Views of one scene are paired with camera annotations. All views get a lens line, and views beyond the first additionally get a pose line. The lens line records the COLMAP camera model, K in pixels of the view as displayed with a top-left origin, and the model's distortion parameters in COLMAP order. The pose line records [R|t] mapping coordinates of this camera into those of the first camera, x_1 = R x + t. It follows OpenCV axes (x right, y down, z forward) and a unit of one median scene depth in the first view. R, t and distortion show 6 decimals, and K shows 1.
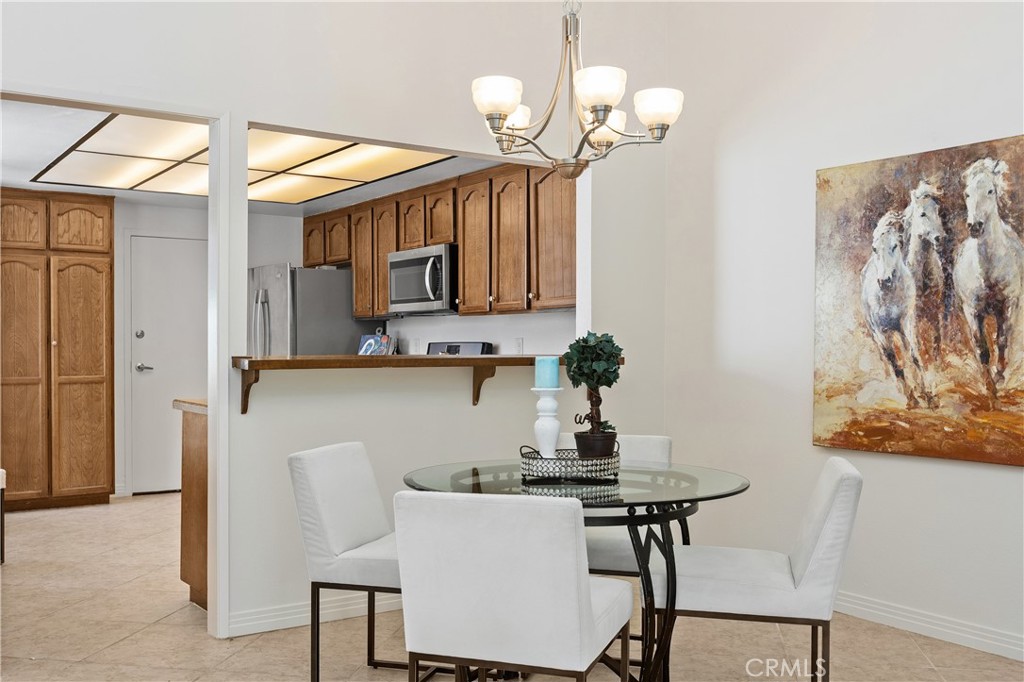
lens RADIAL K [[993.4, 0, 513.1], [0, 993.4, 355.7], [0, 0, 1]] dist [-0.006239, 0.000000]
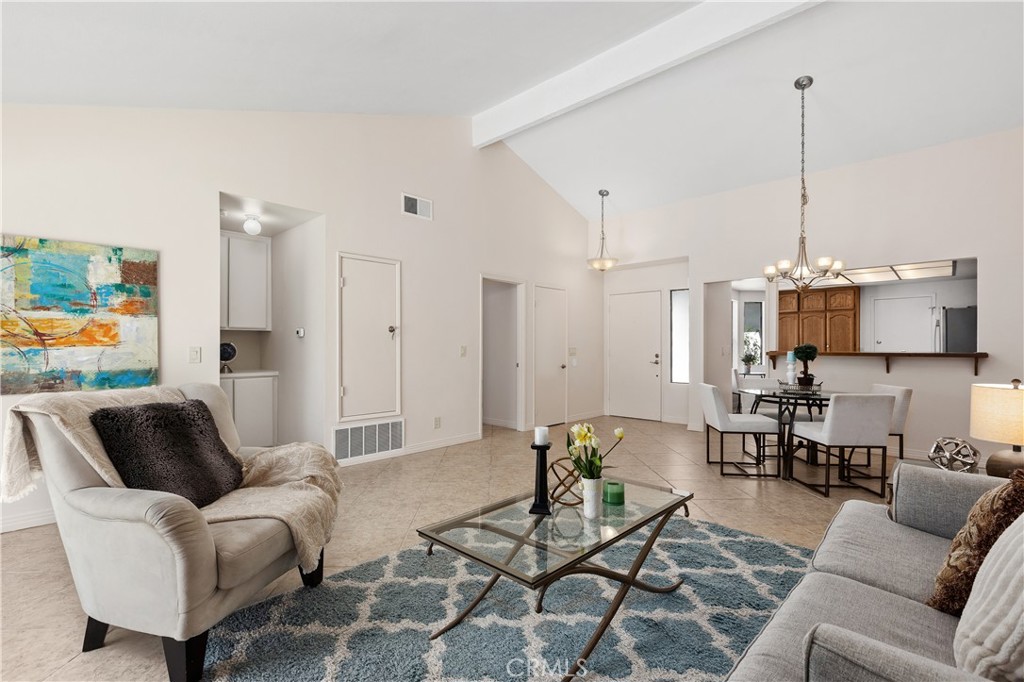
lens RADIAL K [[461.0, 0, 510.1], [0, 461.0, 348.3], [0, 0, 1]] dist [0.001397, -0.001033]
pose [[0.199350, 0.004081, -0.979920, 0.865915], [-0.009240, 0.999955, 0.002285, -0.002988], [0.979885, 0.008599, 0.199378, -0.093208]]
